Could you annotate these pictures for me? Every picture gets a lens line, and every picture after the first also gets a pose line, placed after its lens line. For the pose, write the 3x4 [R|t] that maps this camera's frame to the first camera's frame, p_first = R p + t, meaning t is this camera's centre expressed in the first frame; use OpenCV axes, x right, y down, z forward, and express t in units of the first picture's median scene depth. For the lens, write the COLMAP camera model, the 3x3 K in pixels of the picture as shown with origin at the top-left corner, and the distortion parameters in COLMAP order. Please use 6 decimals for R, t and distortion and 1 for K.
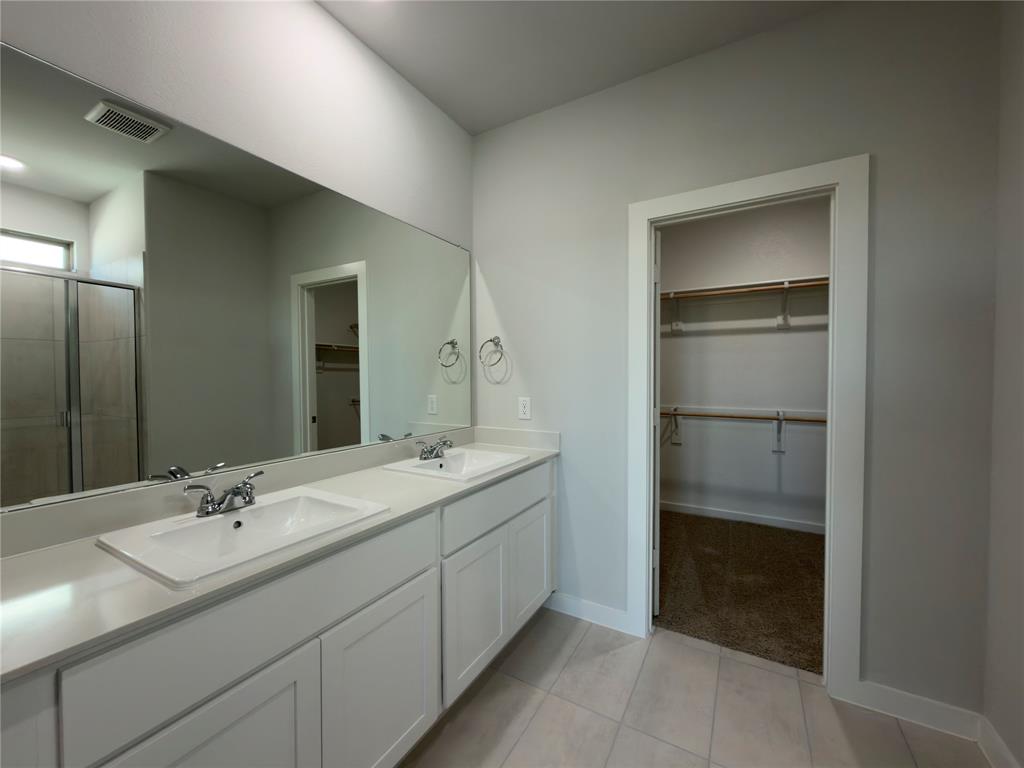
lens RADIAL K [[409.4, 0, 512.0], [0, 409.4, 384.0], [0, 0, 1]] dist [0.000529, 0.000317]
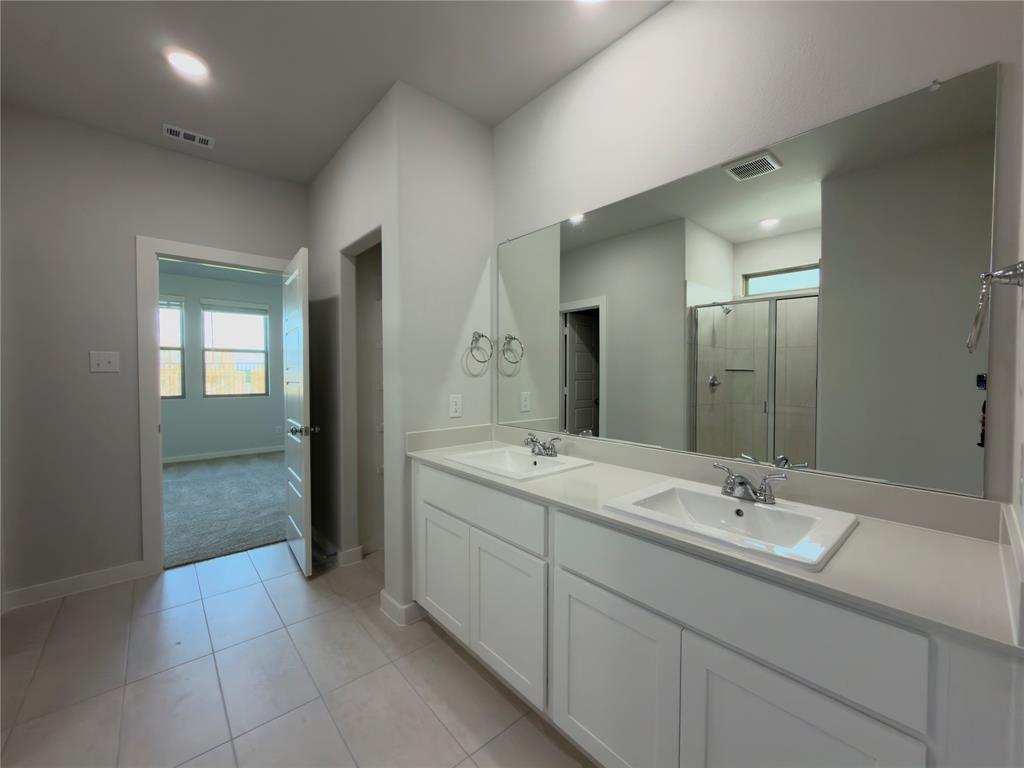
lens RADIAL K [[407.2, 0, 512.0], [0, 407.2, 384.0], [0, 0, 1]] dist [-0.000048, 0.000105]
pose [[-0.318231, 0.034798, -0.947374, 0.772220], [-0.014928, 0.999018, 0.041709, -0.036062], [0.947896, 0.027416, -0.317399, 1.218385]]
